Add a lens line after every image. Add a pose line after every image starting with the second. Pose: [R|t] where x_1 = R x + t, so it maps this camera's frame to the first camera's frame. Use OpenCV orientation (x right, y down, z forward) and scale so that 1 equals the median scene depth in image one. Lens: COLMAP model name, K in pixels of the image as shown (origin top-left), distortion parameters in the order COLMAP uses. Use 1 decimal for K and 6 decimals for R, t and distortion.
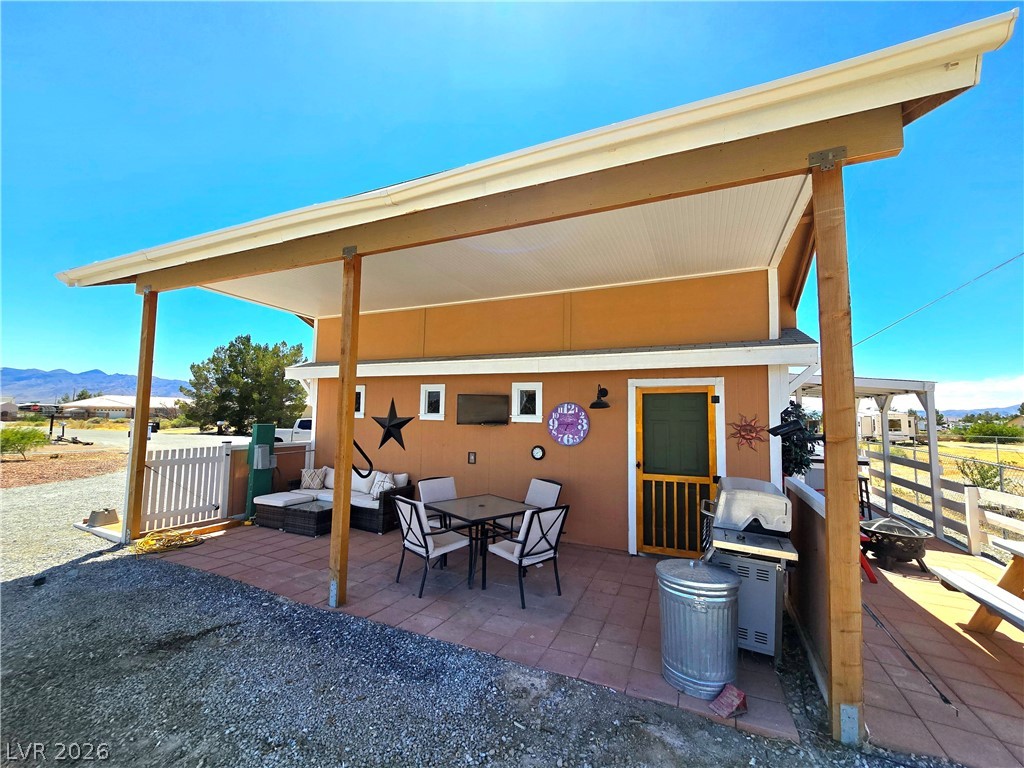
lens RADIAL K [[419.4, 0, 514.9], [0, 419.4, 385.7], [0, 0, 1]] dist [-0.002037, 0.000149]
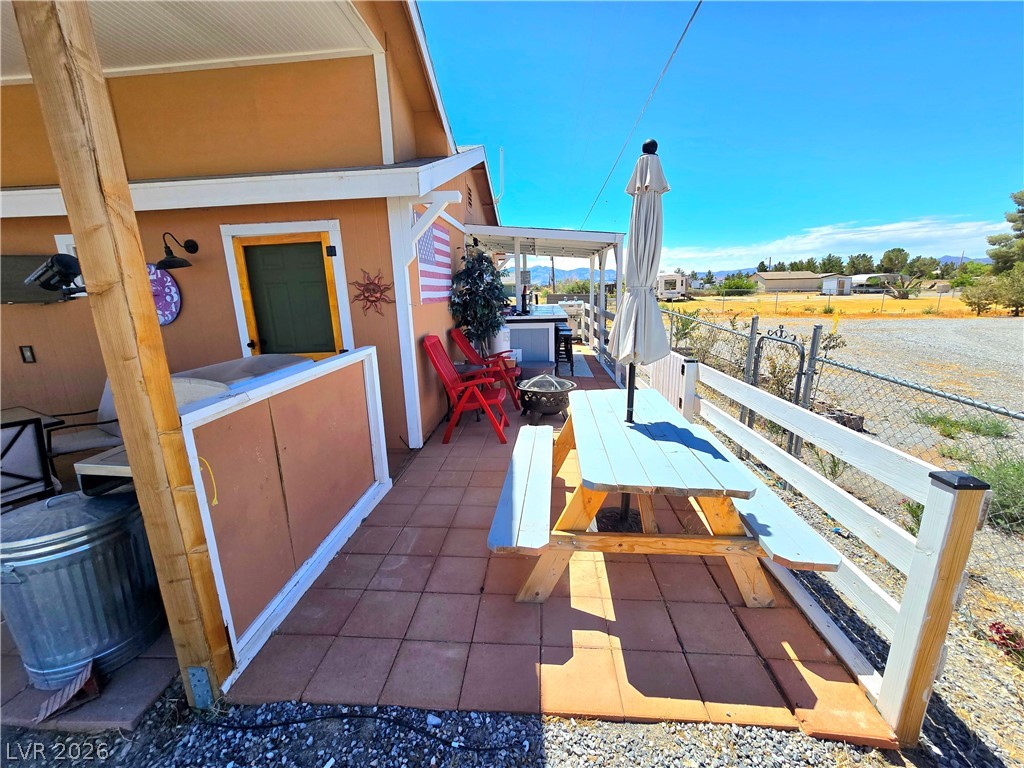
lens RADIAL K [[419.4, 0, 514.9], [0, 419.4, 385.7], [0, 0, 1]] dist [-0.002037, 0.000149]
pose [[0.935183, -0.123972, 0.331759, 0.470033], [0.021229, 0.954672, 0.296901, 0.043752], [-0.353528, -0.270614, 0.895425, 0.124863]]
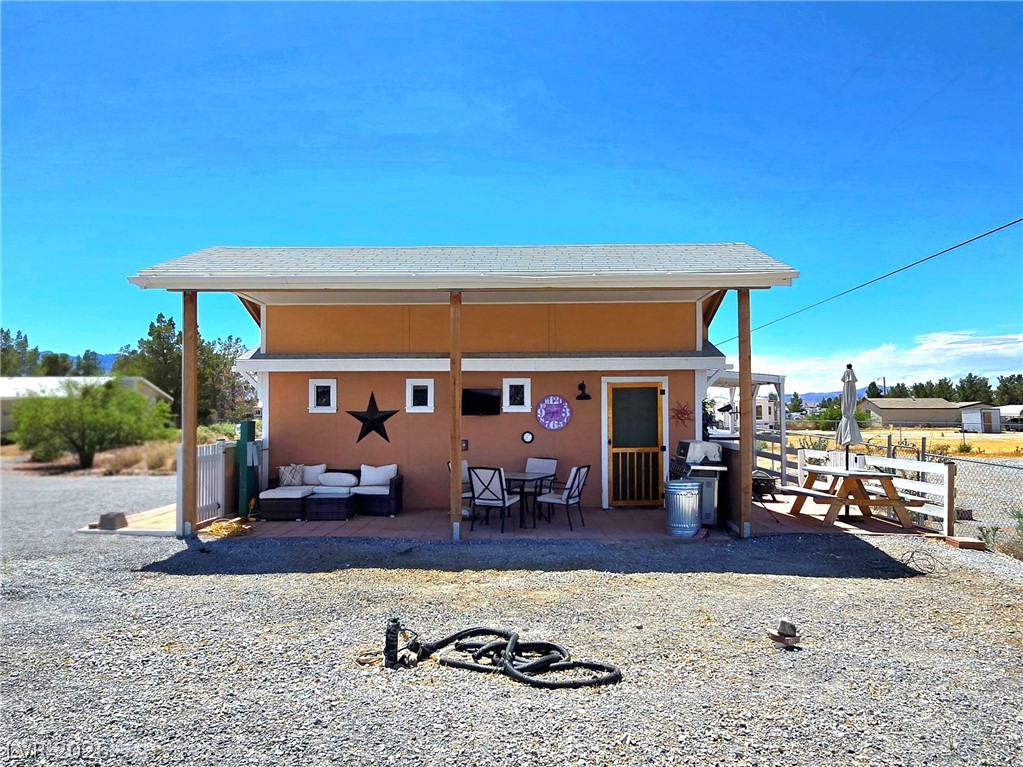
lens RADIAL K [[699.1, 0, 510.8], [0, 699.1, 388.6], [0, 0, 1]] dist [0.001072, 0.001081]
pose [[0.920815, -0.008459, 0.389907, -0.839110], [-0.008332, 0.999110, 0.041353, -0.066760], [-0.389910, -0.041327, 0.919925, -0.890466]]
